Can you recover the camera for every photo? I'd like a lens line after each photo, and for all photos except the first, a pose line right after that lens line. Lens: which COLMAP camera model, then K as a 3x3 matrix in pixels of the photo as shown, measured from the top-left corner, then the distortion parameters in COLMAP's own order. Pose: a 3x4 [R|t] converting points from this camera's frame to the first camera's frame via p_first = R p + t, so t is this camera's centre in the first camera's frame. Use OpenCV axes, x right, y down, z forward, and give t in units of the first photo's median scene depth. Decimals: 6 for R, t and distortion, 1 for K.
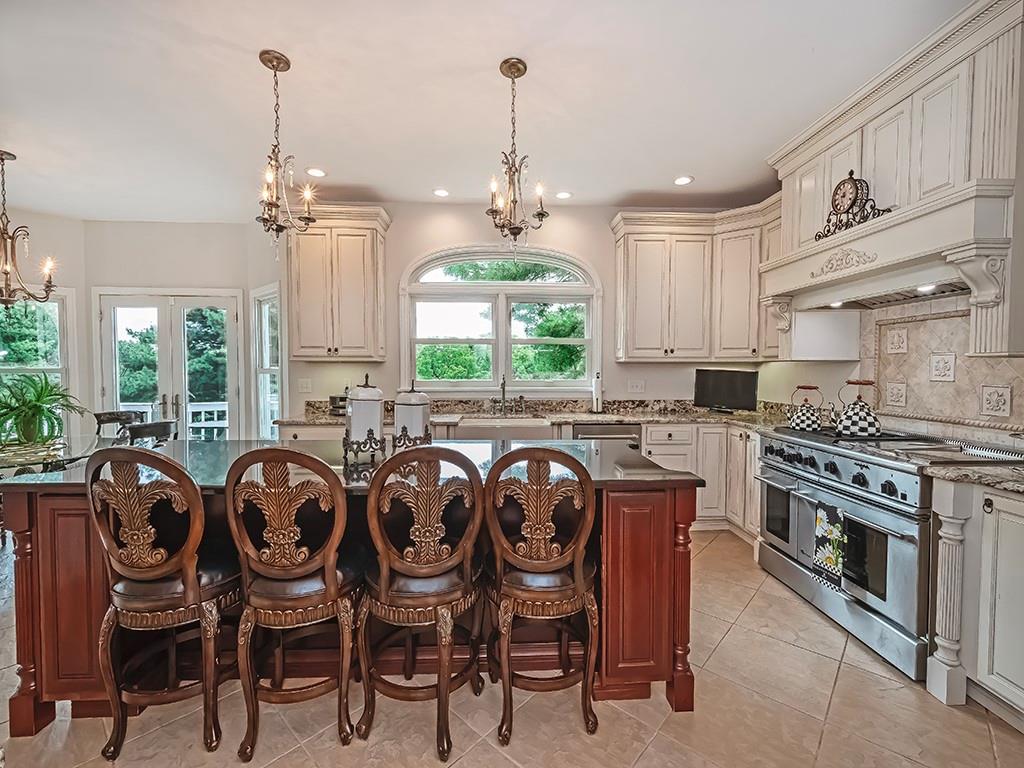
lens RADIAL K [[451.7, 0, 513.6], [0, 451.7, 382.0], [0, 0, 1]] dist [0.010722, -0.000661]
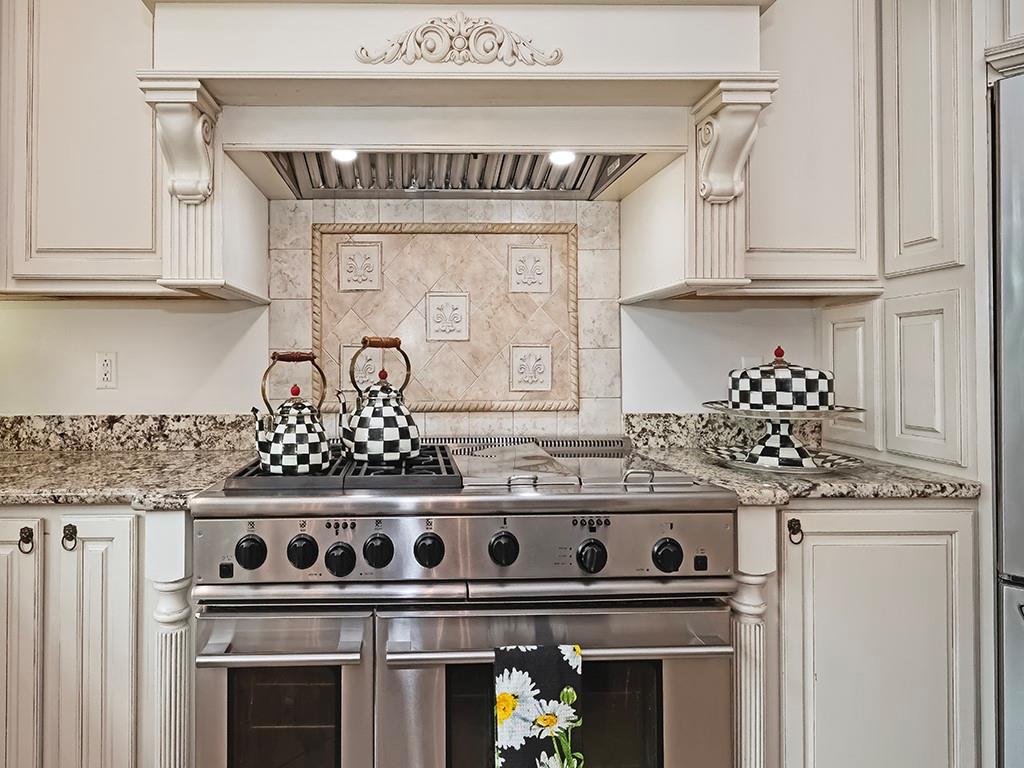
lens RADIAL K [[615.1, 0, 508.6], [0, 615.1, 349.9], [0, 0, 1]] dist [0.003594, 0.001431]
pose [[0.017963, 0.007963, 0.999807, 0.155887], [0.036754, 0.999287, -0.008619, 0.019327], [-0.999163, 0.036902, 0.017657, 0.910030]]
